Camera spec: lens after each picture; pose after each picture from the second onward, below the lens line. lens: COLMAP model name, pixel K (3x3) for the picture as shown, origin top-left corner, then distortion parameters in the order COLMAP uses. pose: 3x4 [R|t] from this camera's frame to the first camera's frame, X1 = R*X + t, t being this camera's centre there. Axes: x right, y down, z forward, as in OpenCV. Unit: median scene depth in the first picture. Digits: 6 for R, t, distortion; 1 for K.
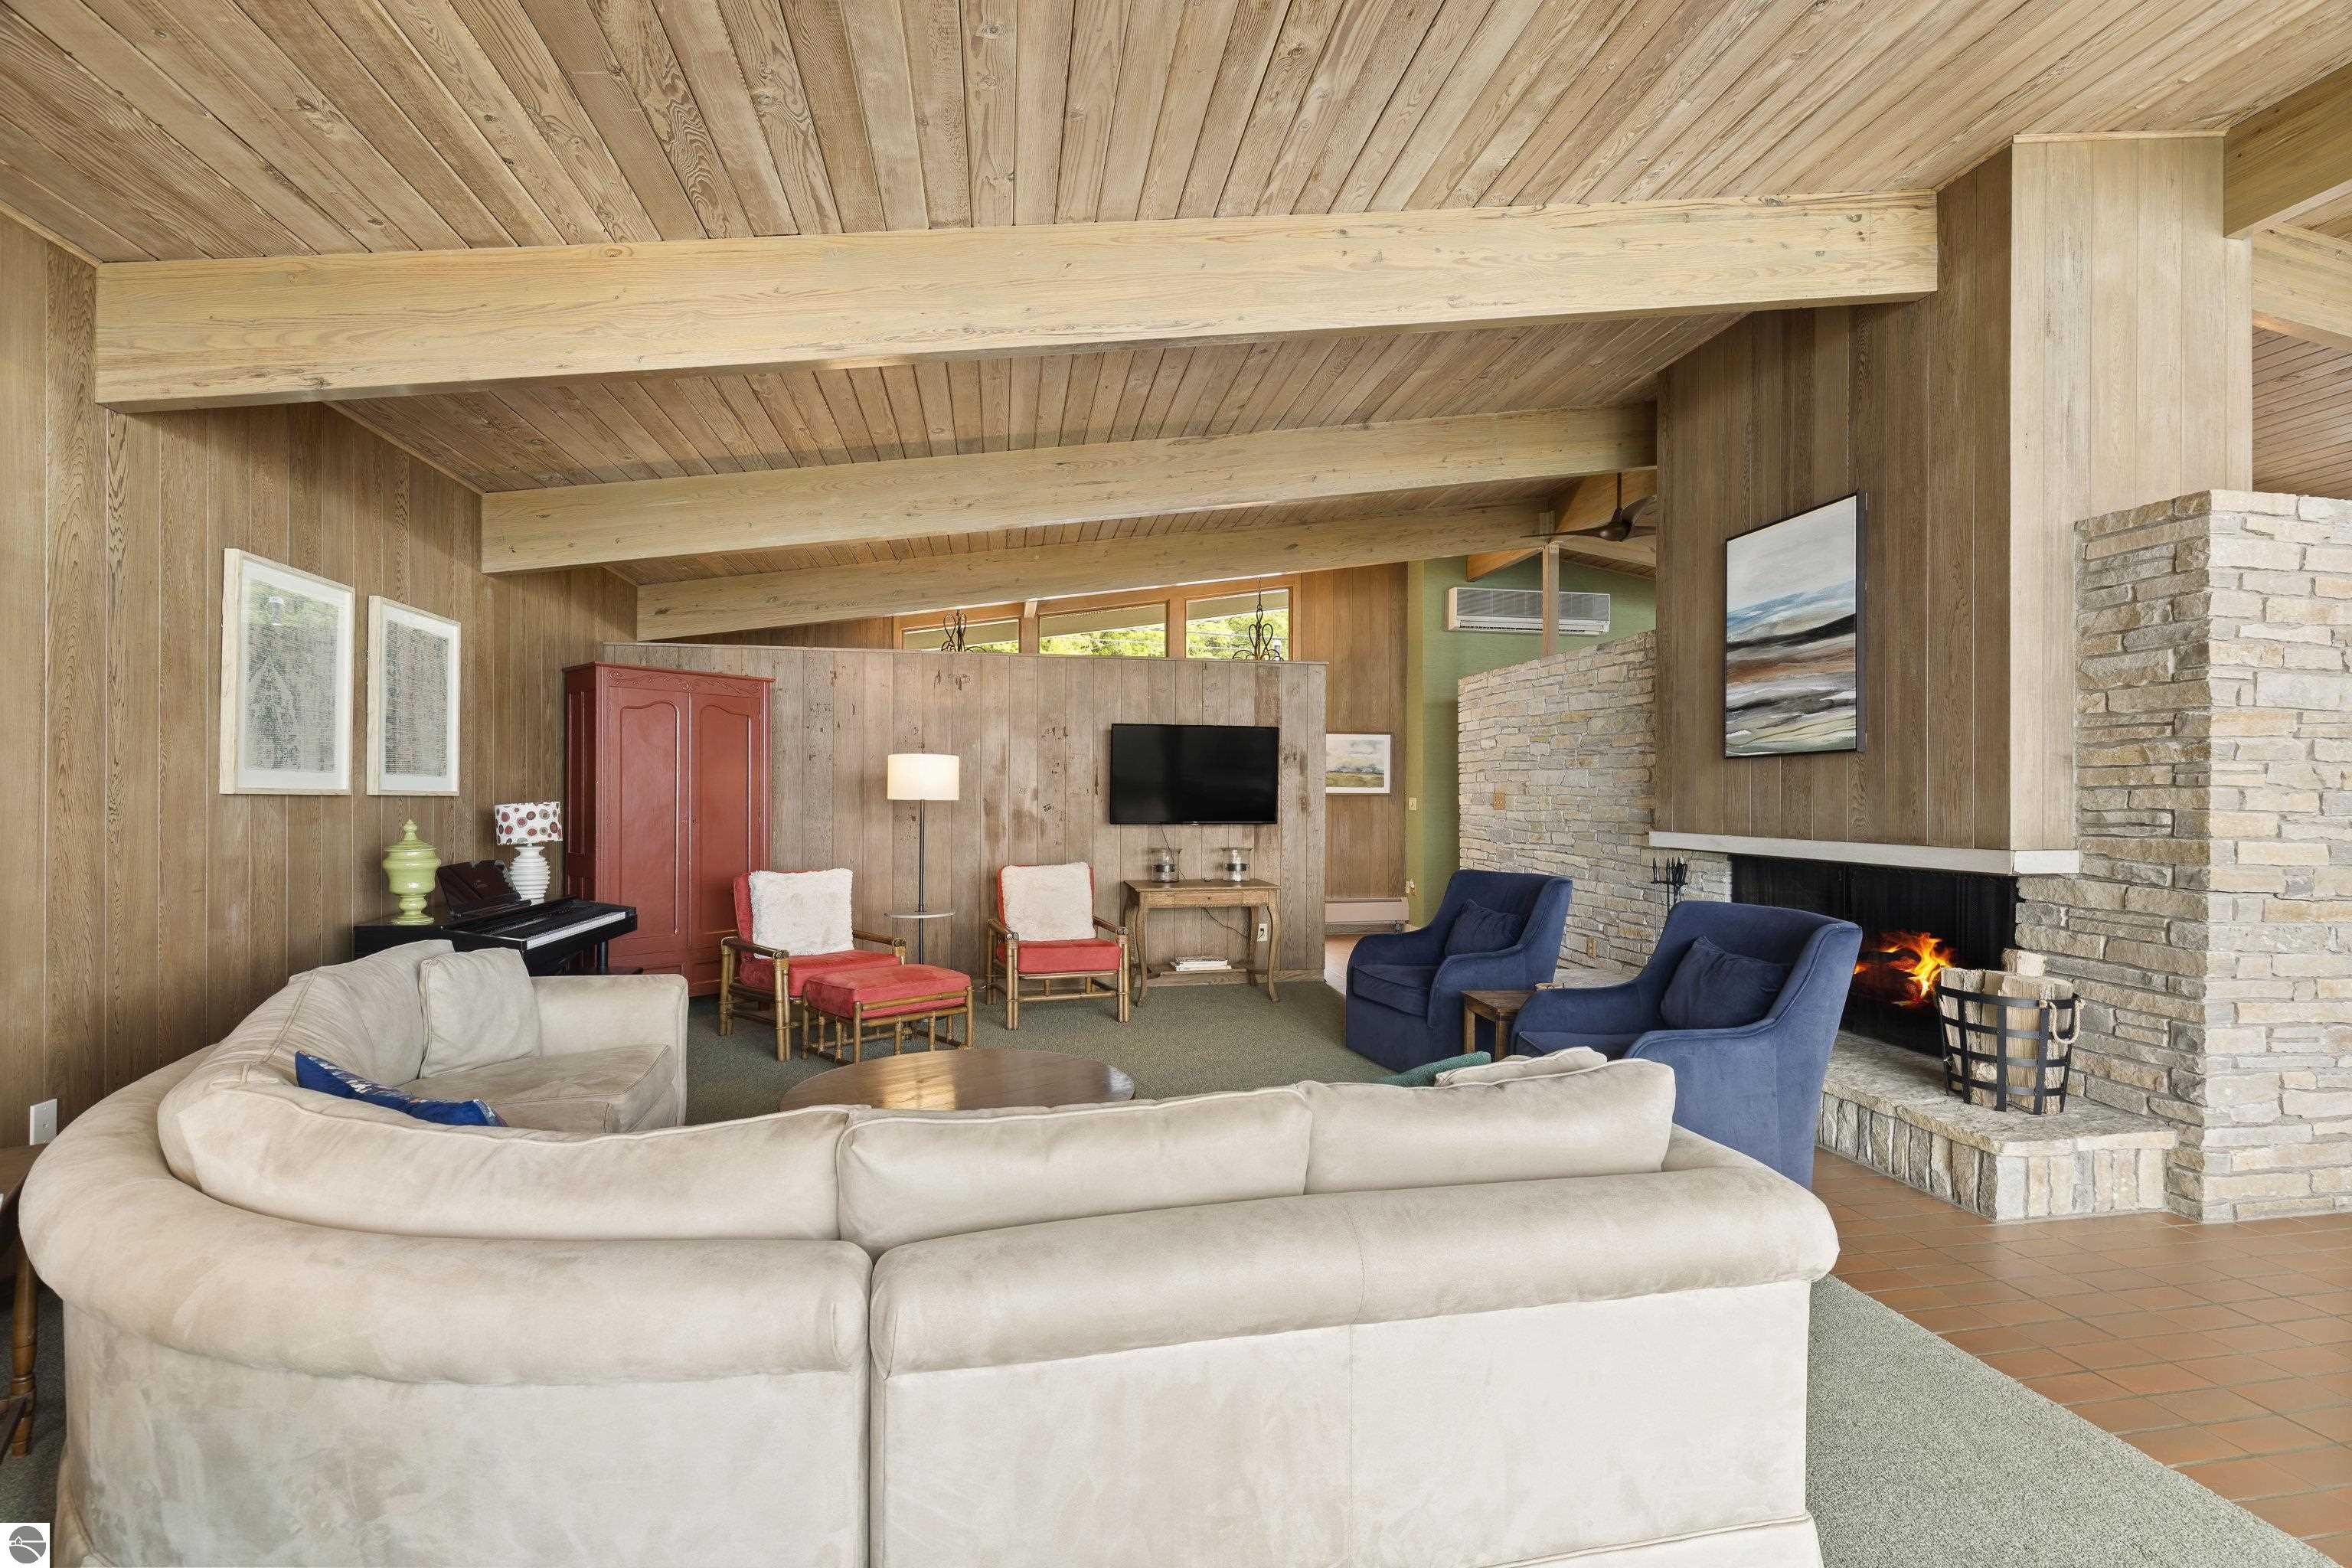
lens RADIAL K [[1058.9, 0, 1192.0], [0, 1058.9, 792.2], [0, 0, 1]] dist [0.004165, 0.000488]
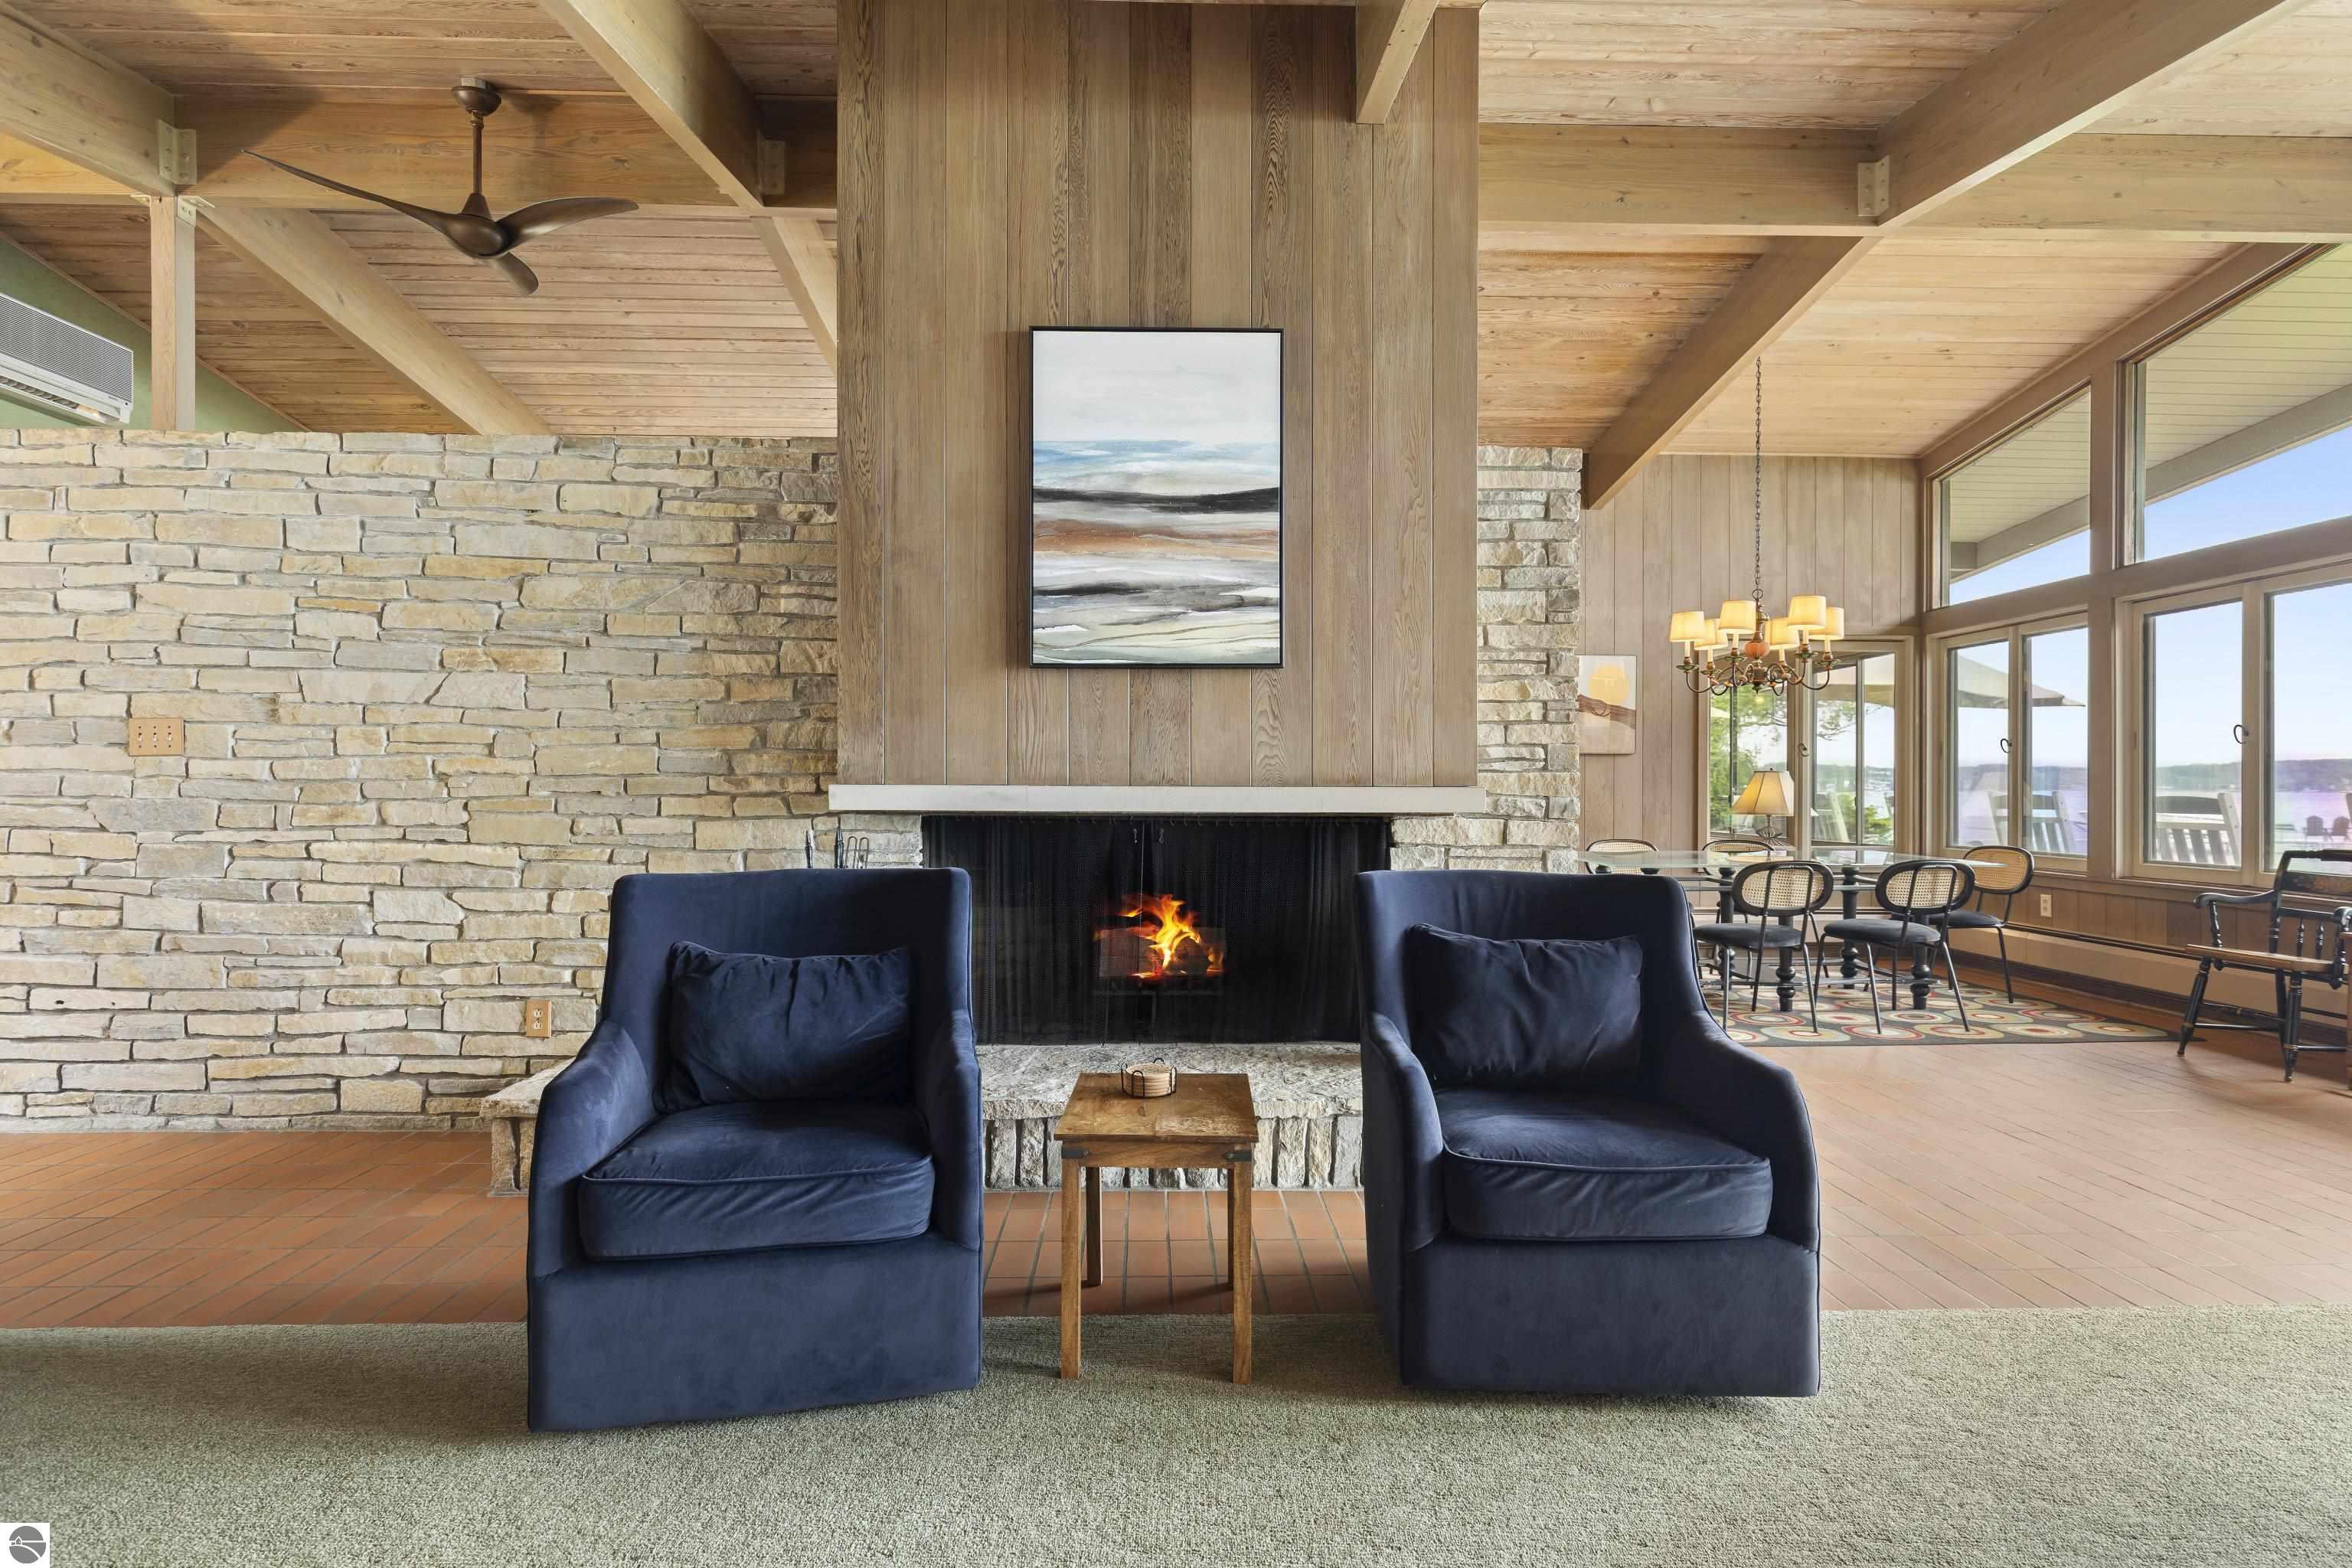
lens RADIAL K [[1200.4, 0, 1180.8], [0, 1200.4, 791.8], [0, 0, 1]] dist [-0.000767, -0.000788]
pose [[0.152480, -0.007300, 0.988280, -0.241868], [-0.007189, 0.999938, 0.008495, 0.044270], [-0.988280, -0.008401, 0.152418, 0.935037]]
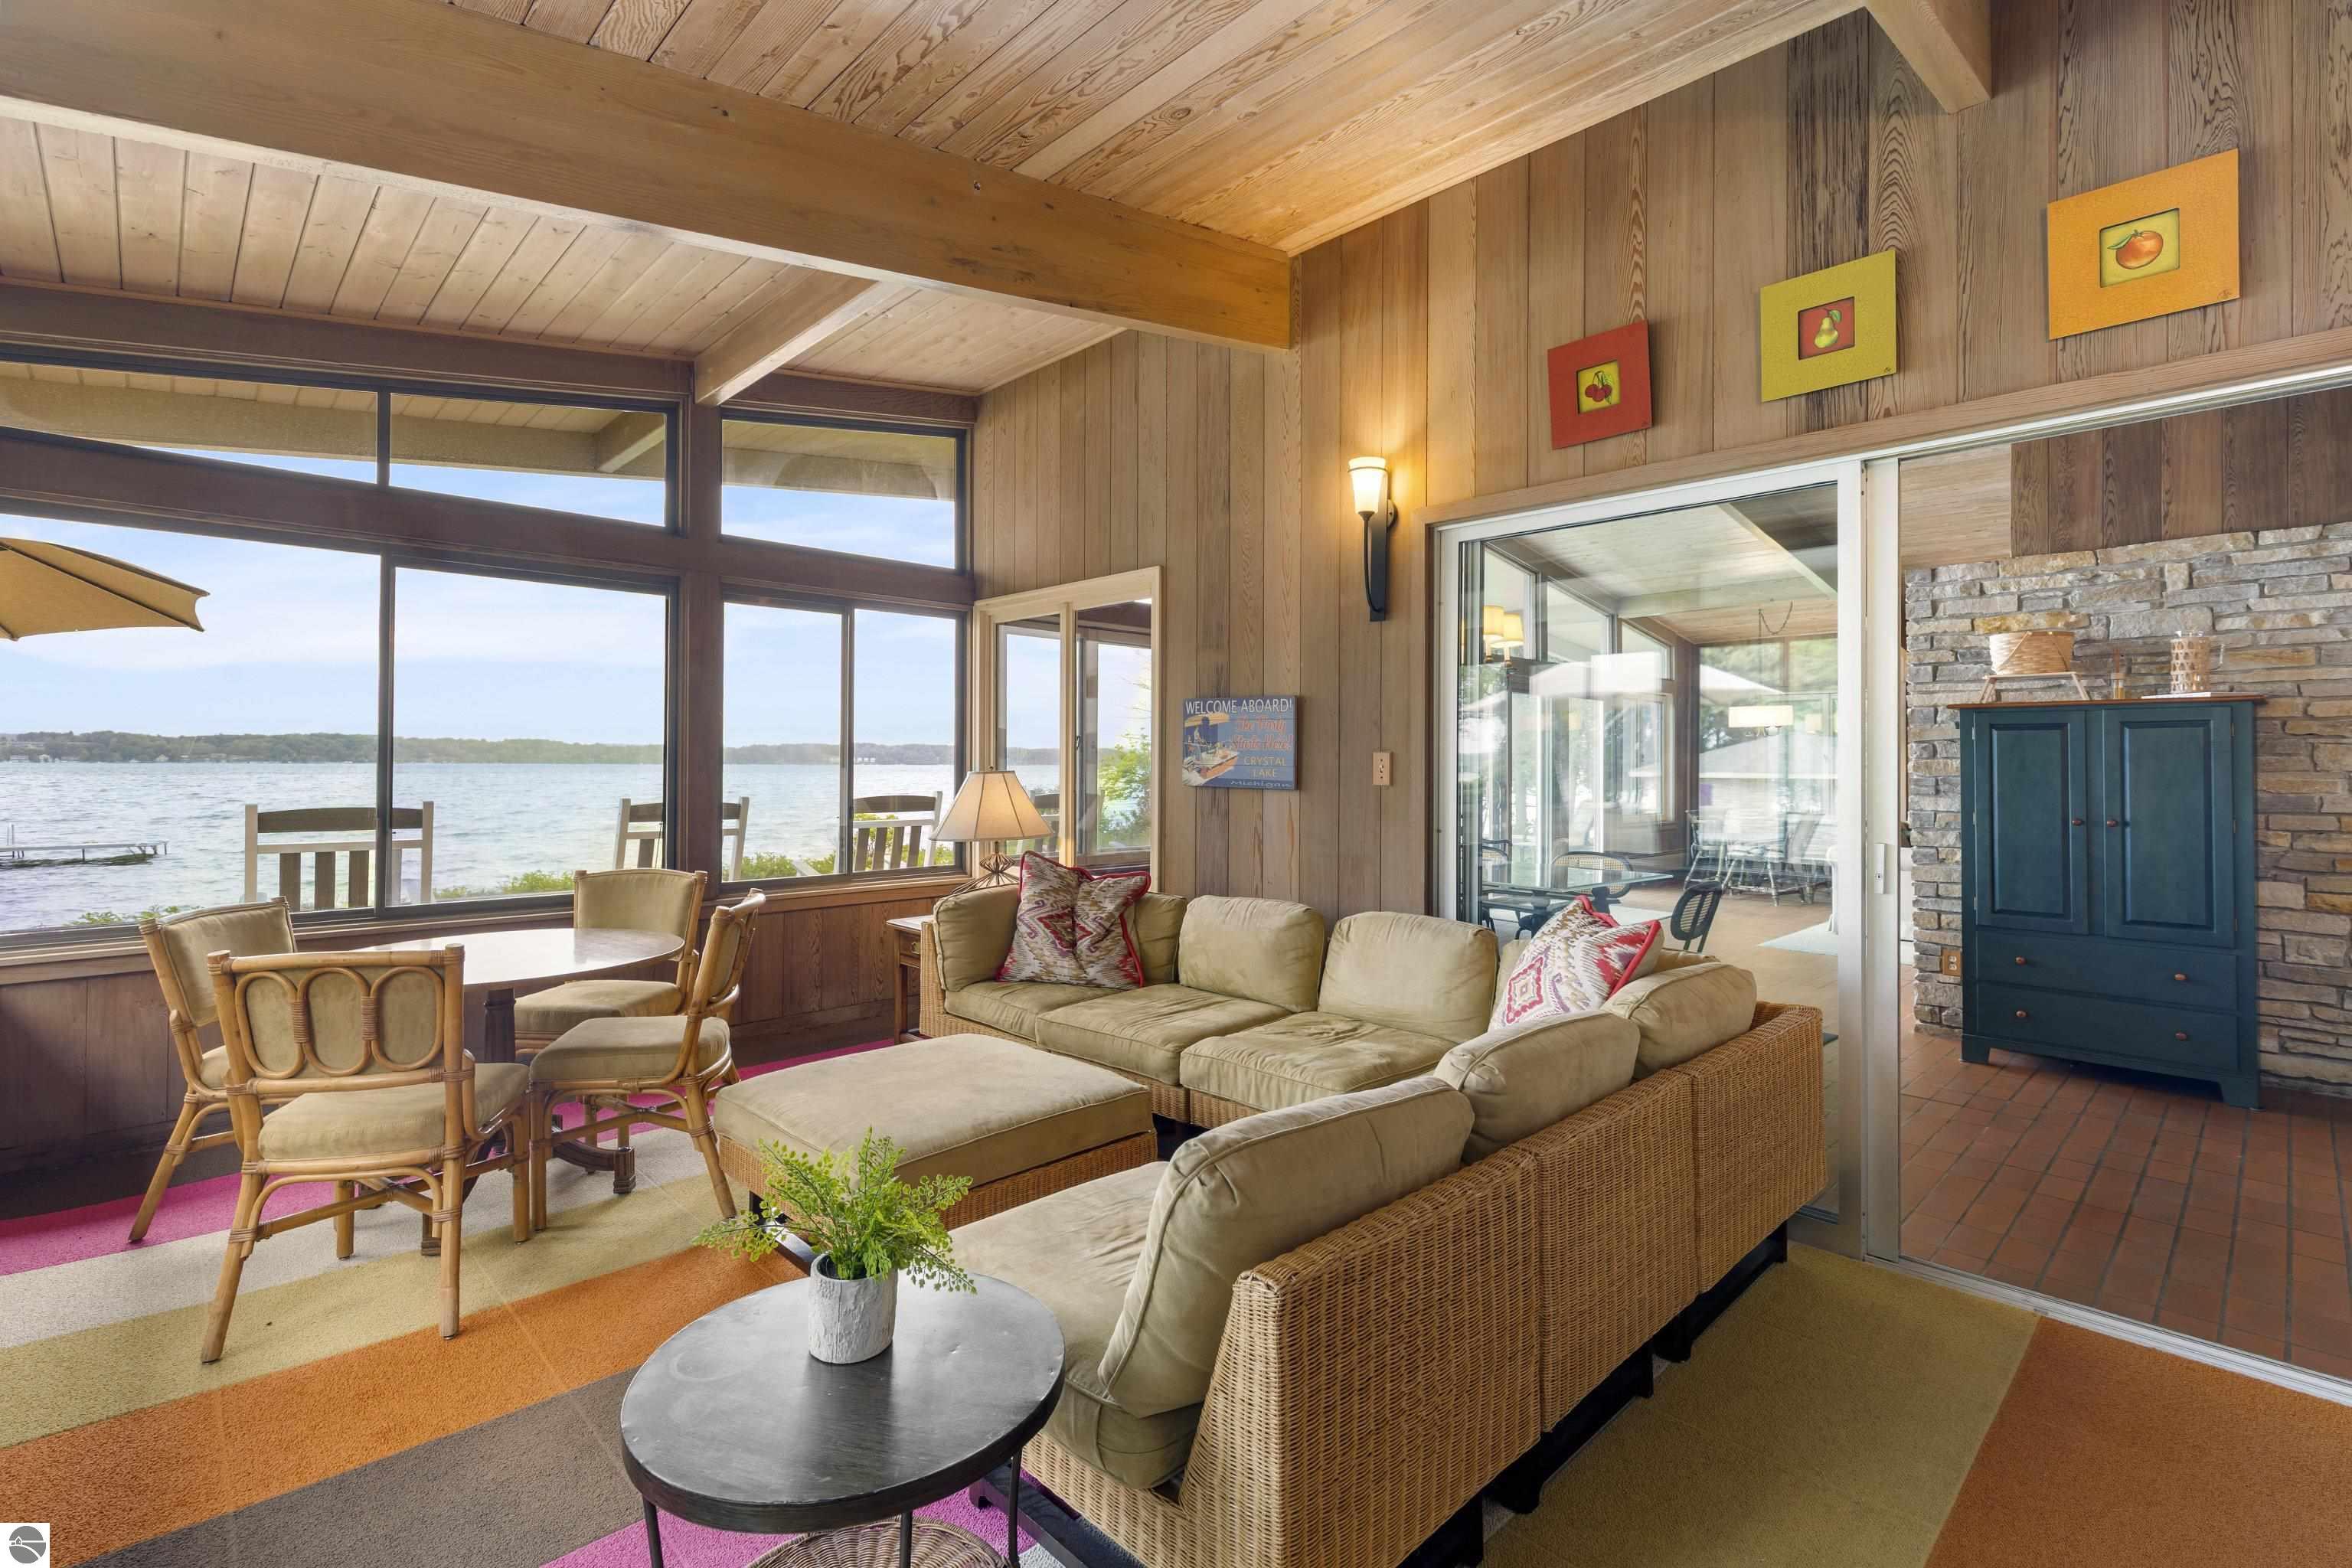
lens RADIAL K [[1068.4, 0, 1178.8], [0, 1068.4, 775.8], [0, 0, 1]] dist [0.001406, 0.000097]
pose [[-0.834667, 0.000274, -0.550756, 2.047733], [-0.002544, 0.999987, 0.004353, 0.019193], [0.550750, 0.005035, -0.834655, 1.293602]]
